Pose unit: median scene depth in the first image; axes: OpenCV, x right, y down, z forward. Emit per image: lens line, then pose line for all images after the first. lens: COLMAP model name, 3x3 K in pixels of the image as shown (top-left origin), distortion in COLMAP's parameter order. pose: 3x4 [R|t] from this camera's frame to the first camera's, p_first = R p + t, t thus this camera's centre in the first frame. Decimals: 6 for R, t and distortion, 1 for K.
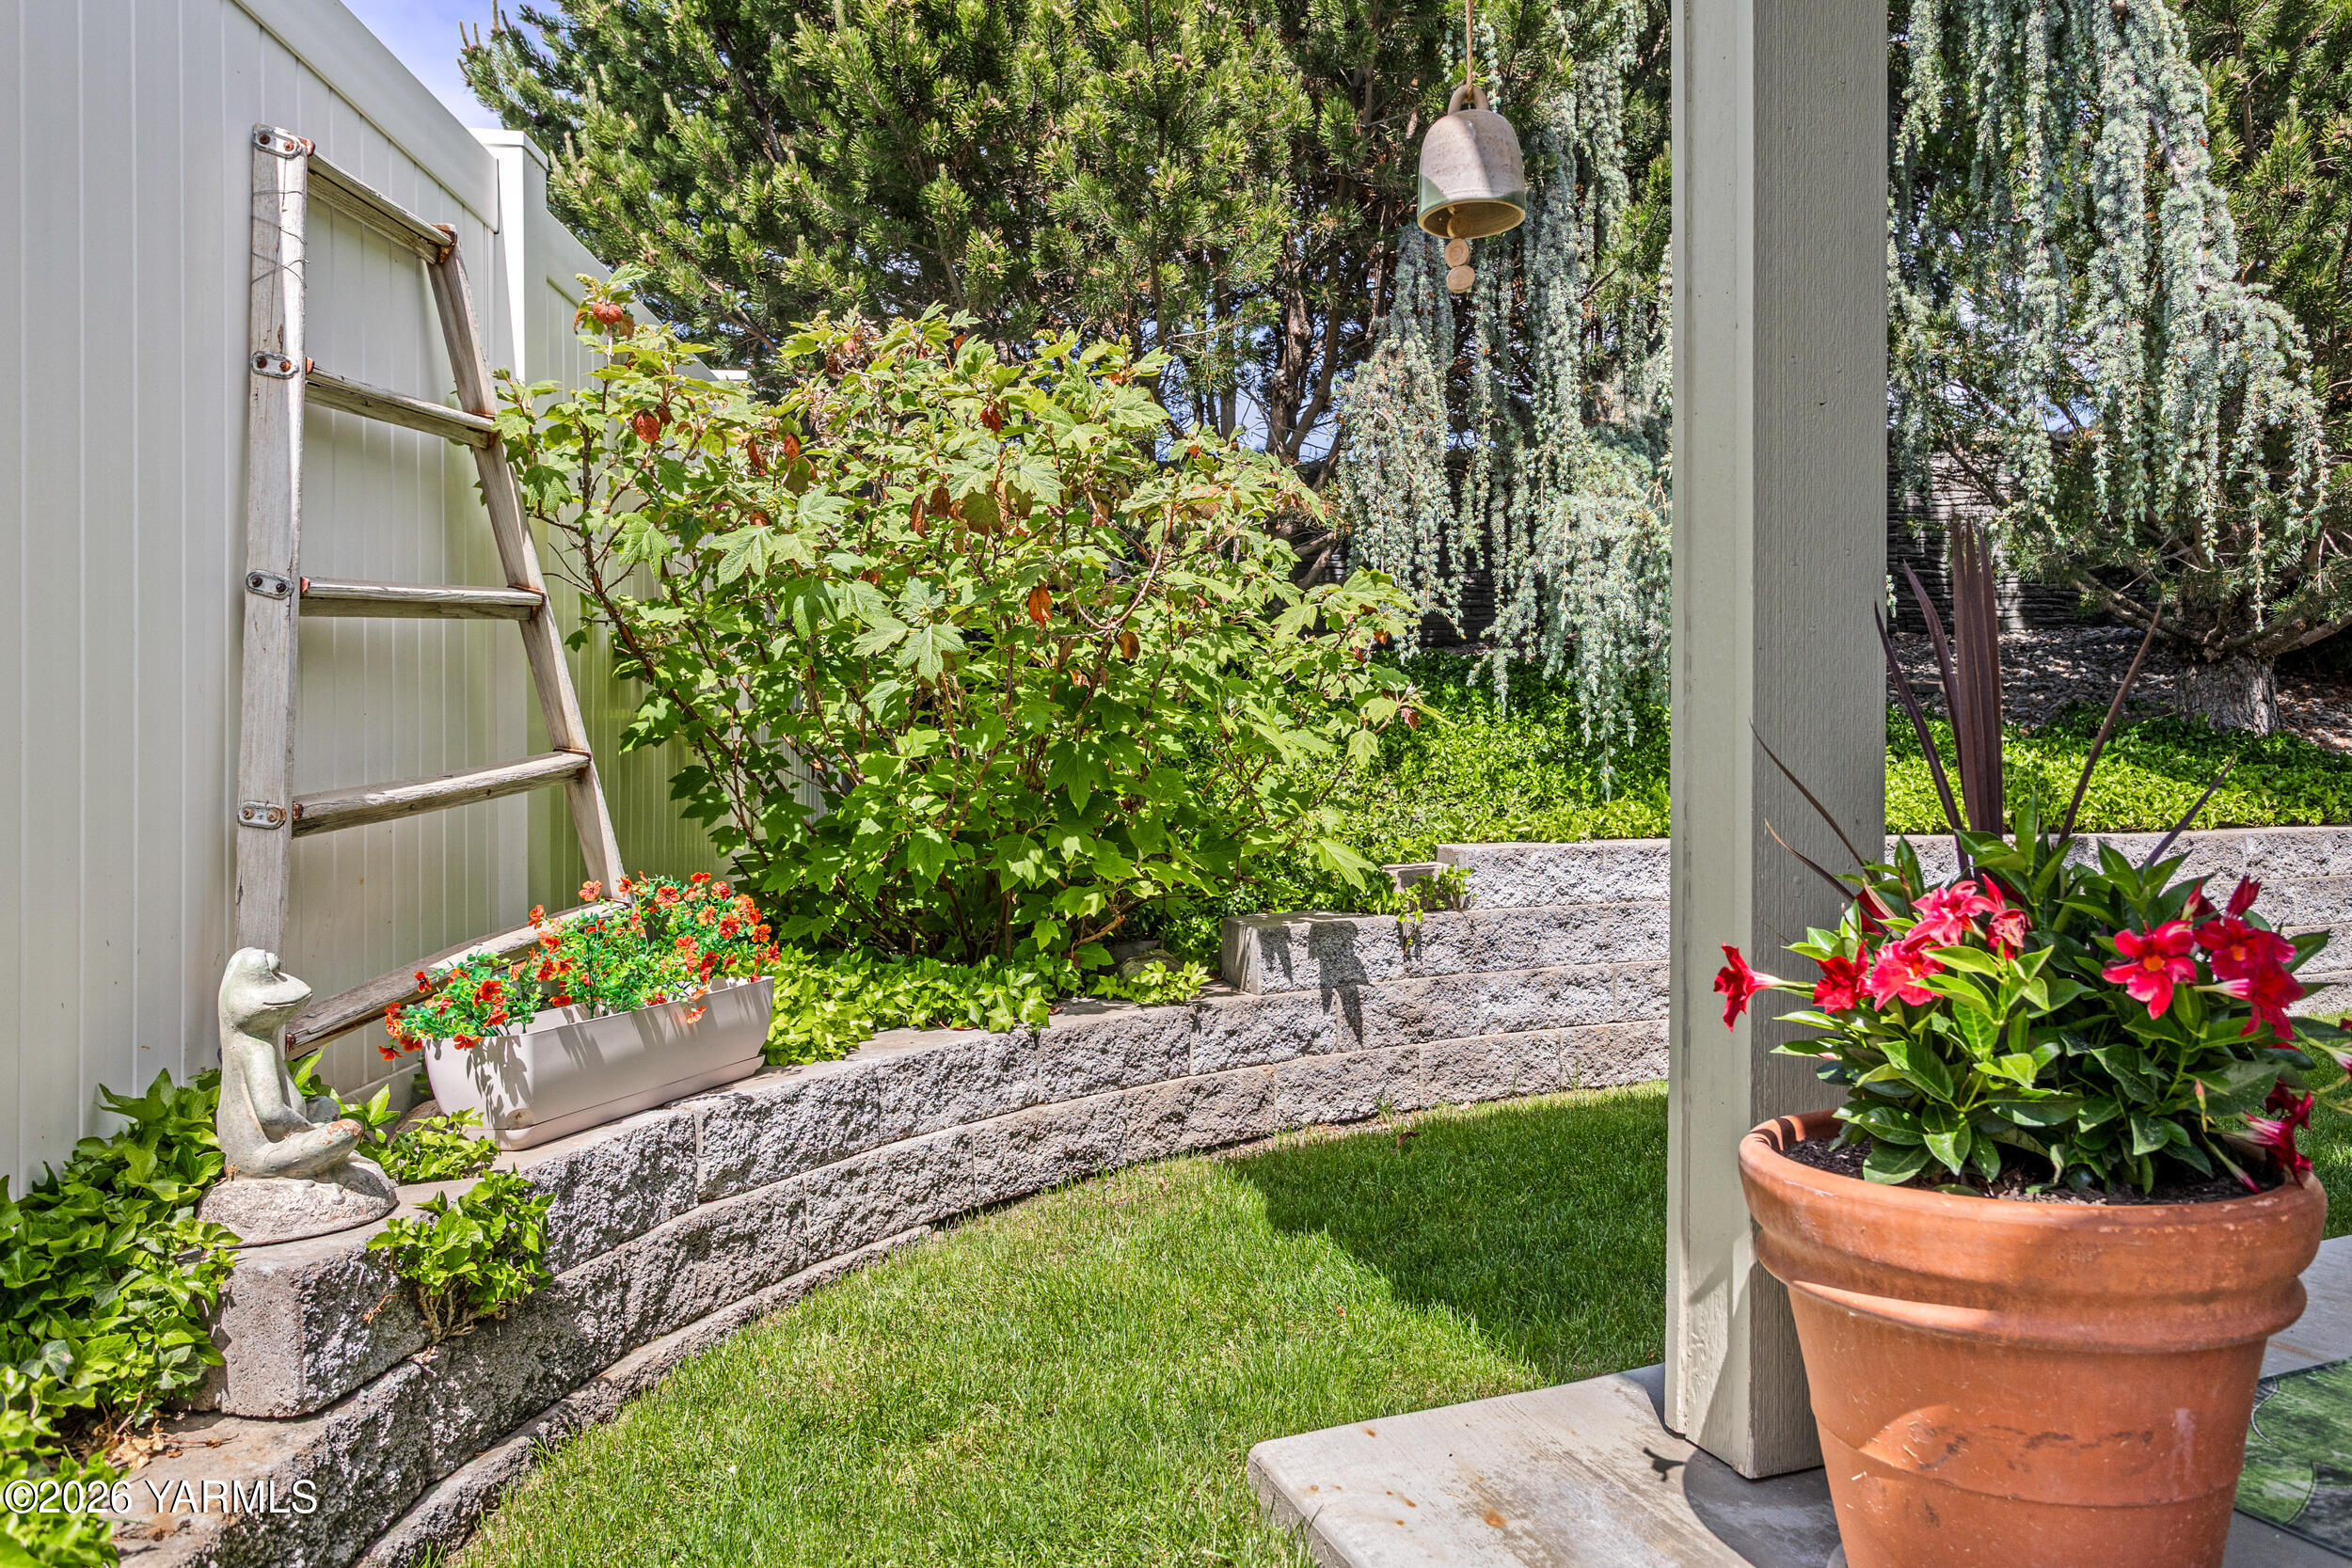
lens RADIAL K [[1585.6, 0, 1329.6], [0, 1585.6, 793.8], [0, 0, 1]] dist [-0.012028, 0.021255]
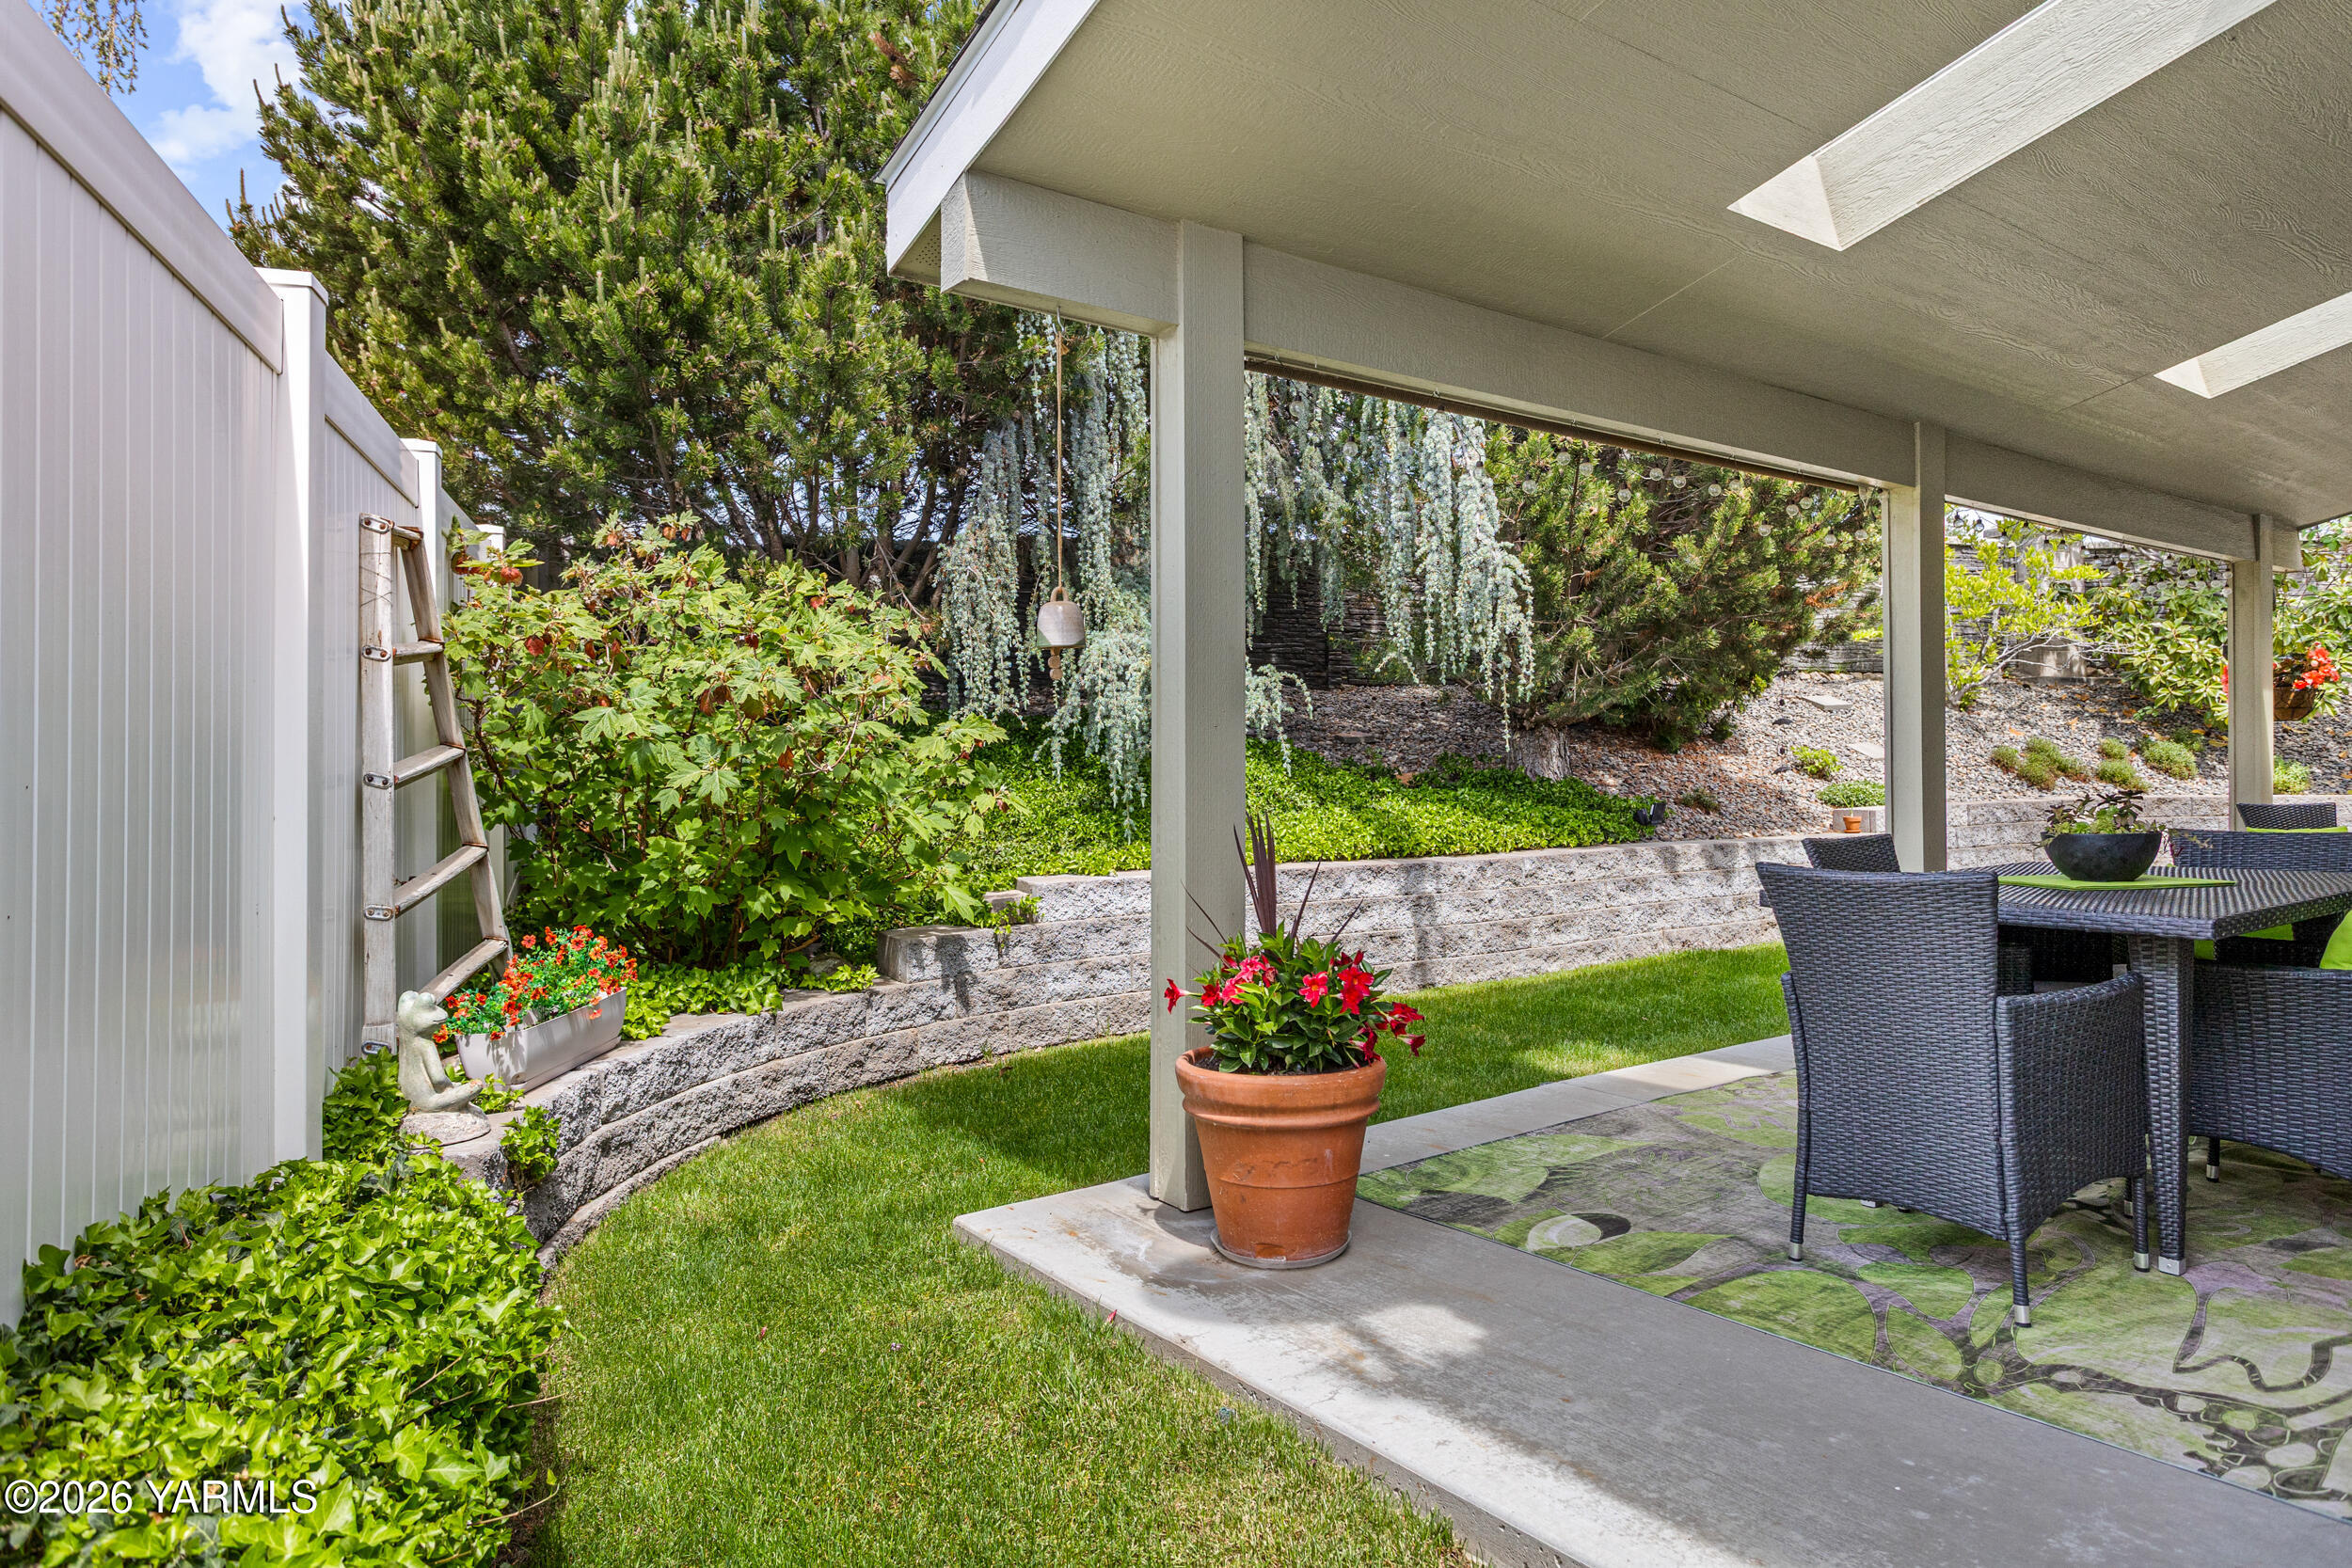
lens RADIAL K [[1444.0, 0, 1176.6], [0, 1444.0, 738.6], [0, 0, 1]] dist [-0.003132, -0.000116]
pose [[0.979305, 0.002422, 0.202376, -0.076771], [0.001007, 0.999858, -0.016835, -0.095382], [-0.202388, 0.016690, 0.979163, -0.478115]]
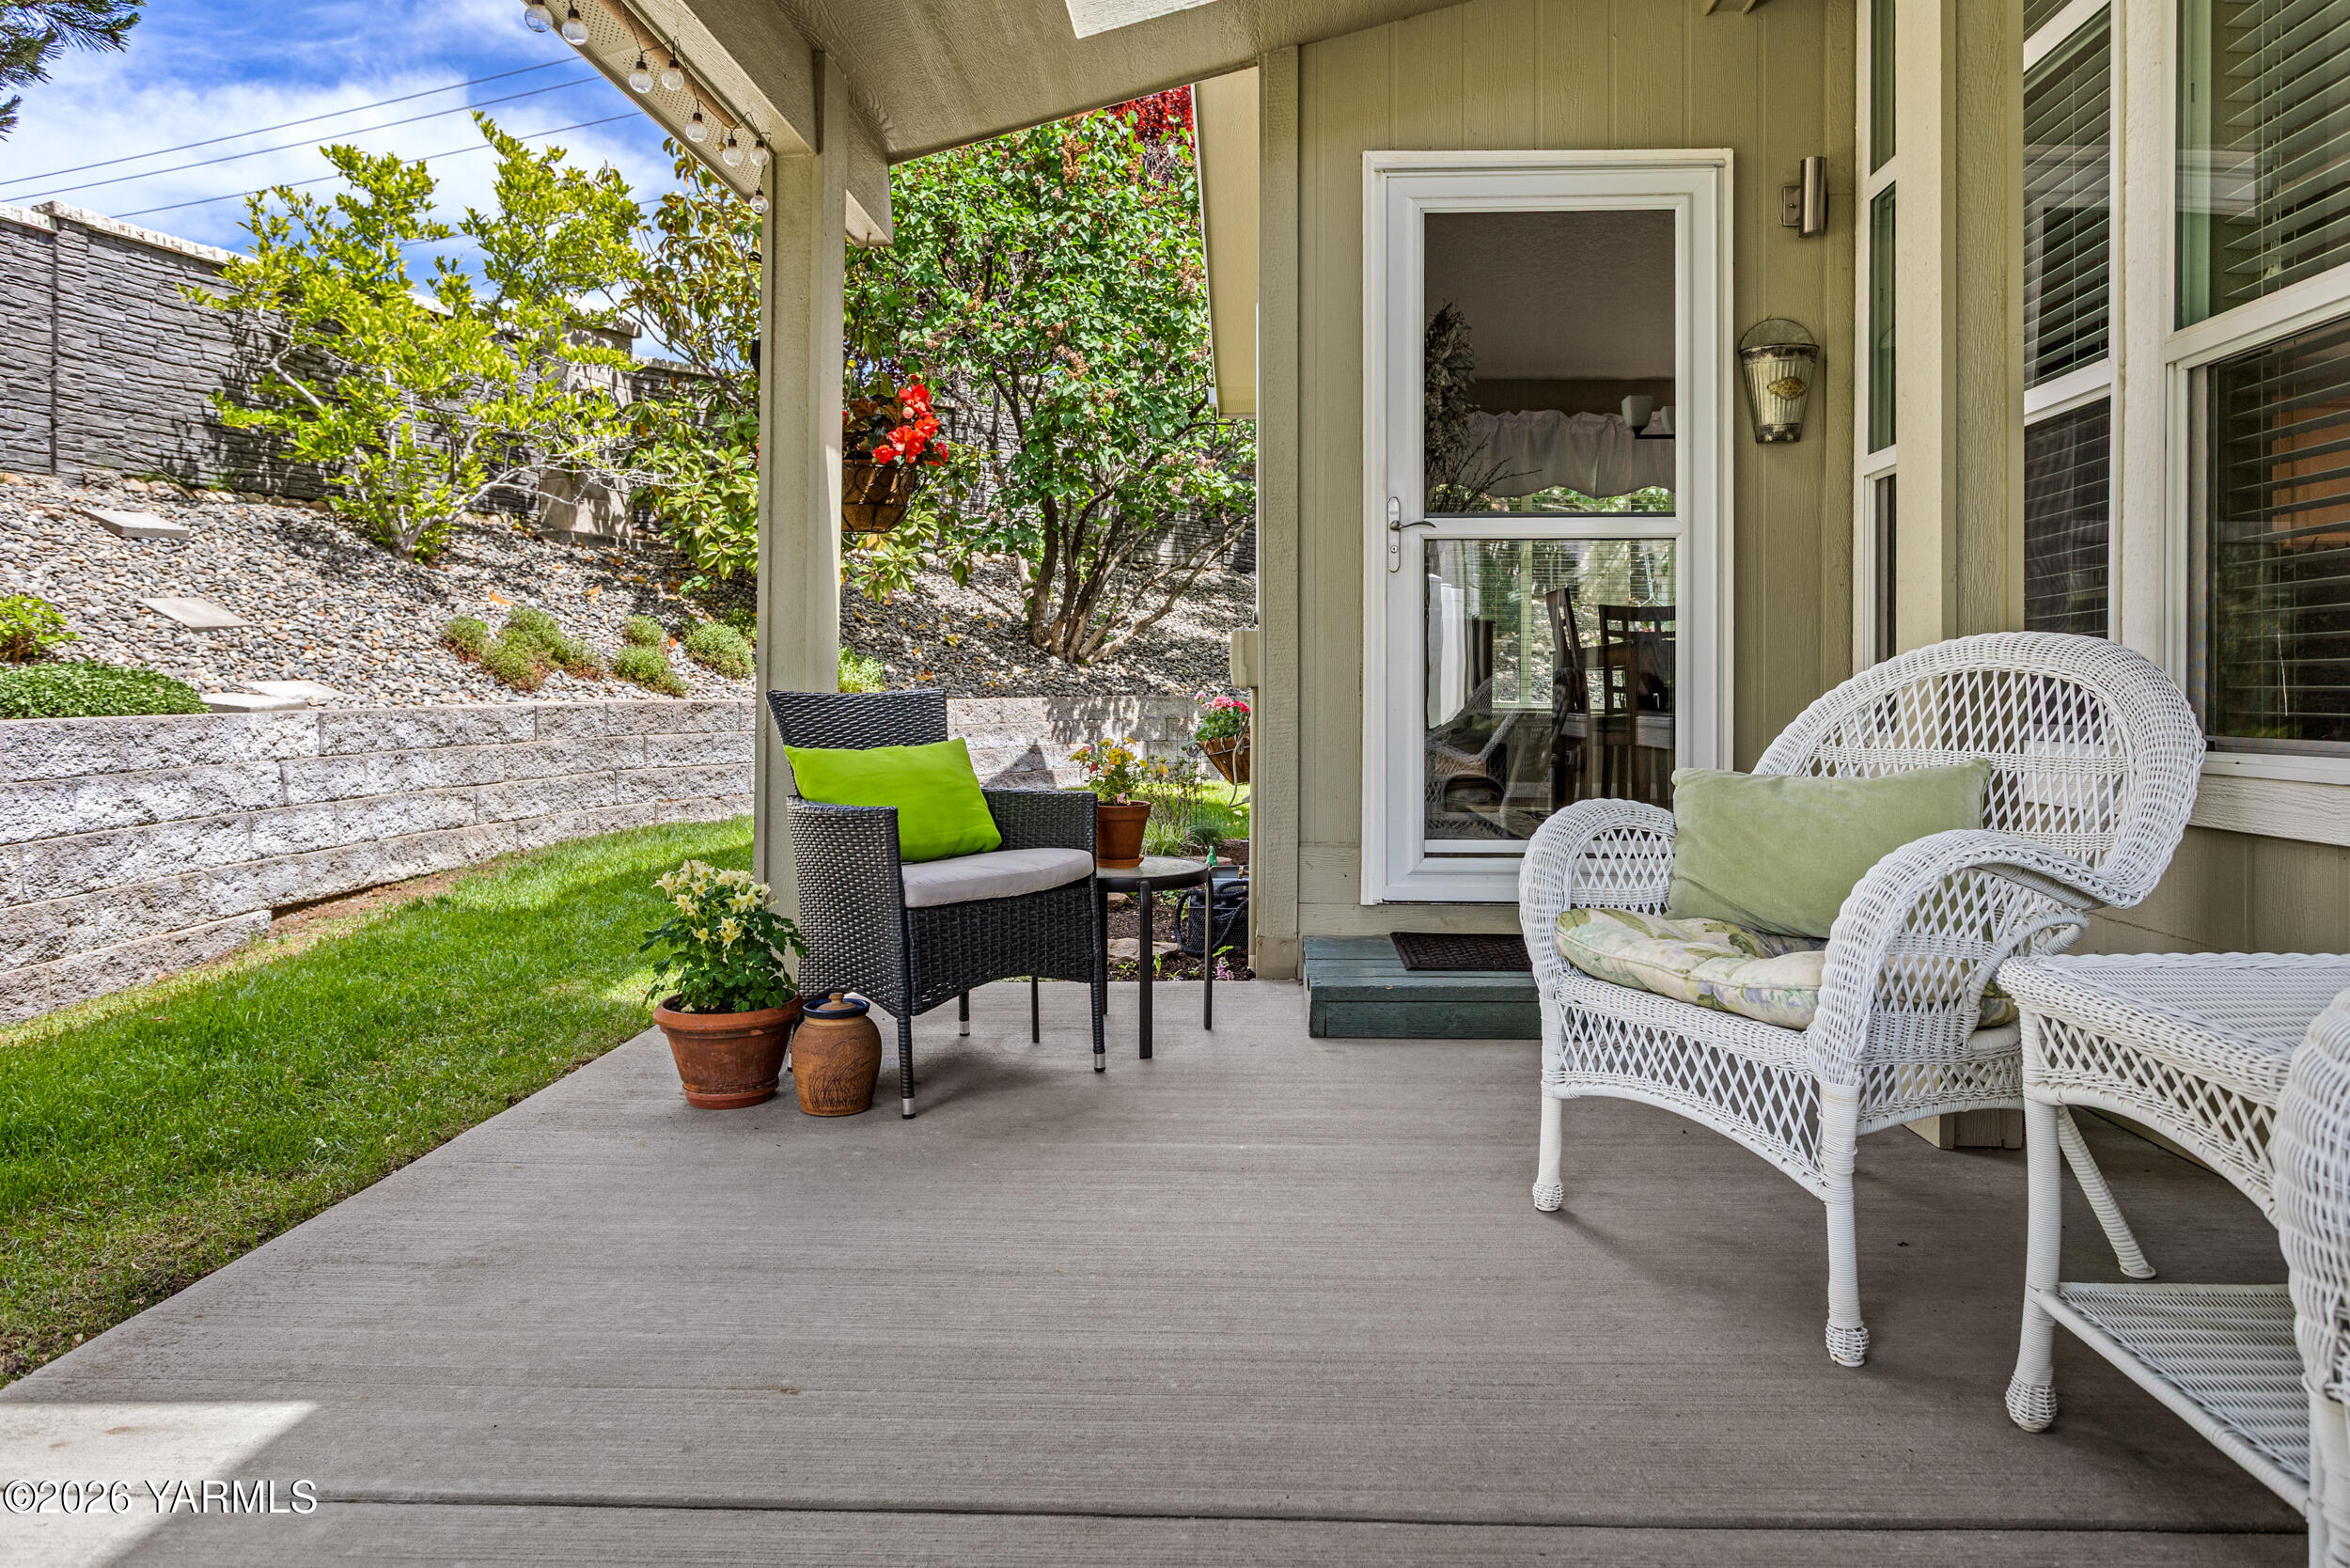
lens RADIAL K [[1458.7, 0, 1181.4], [0, 1458.7, 700.8], [0, 0, 1]] dist [-0.002757, 0.000009]
pose [[0.471711, -0.002210, 0.881750, 1.181957], [-0.005993, 0.999966, 0.005712, -0.036536], [-0.881733, -0.007979, 0.471682, 0.611536]]
